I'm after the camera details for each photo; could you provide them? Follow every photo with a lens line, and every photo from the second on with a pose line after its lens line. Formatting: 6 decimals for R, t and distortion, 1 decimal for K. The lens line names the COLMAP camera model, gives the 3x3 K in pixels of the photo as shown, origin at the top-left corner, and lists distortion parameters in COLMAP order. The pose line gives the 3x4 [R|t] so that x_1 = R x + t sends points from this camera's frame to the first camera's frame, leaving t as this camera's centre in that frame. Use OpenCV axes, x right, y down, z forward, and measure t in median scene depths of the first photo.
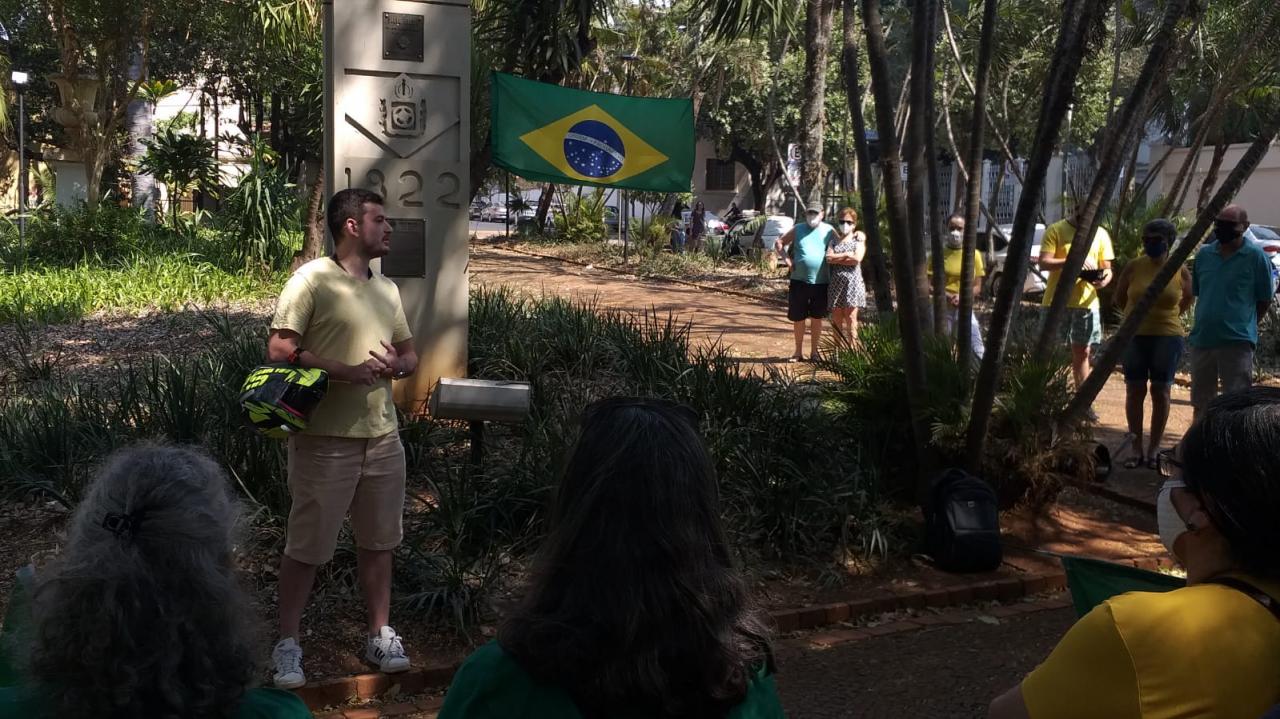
lens RADIAL K [[1337.4, 0, 621.3], [0, 1337.4, 358.3], [0, 0, 1]] dist [0.067083, 0.000000]
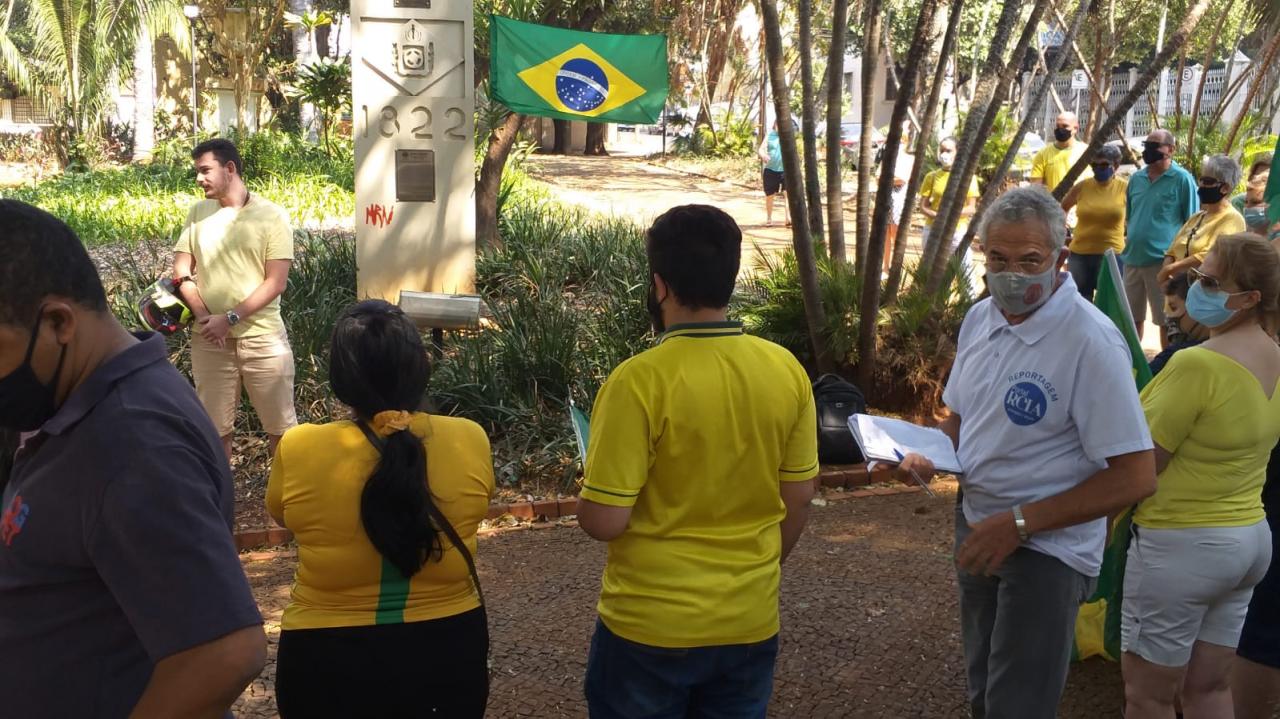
lens RADIAL K [[1337.4, 0, 631.0], [0, 1337.4, 364.6], [0, 0, 1]] dist [0.067083, 0.000000]
pose [[0.988999, 0.014229, -0.147236, 0.187013], [-0.004023, 0.997582, 0.069384, -0.002582], [0.147867, -0.068028, 0.986665, -0.103165]]
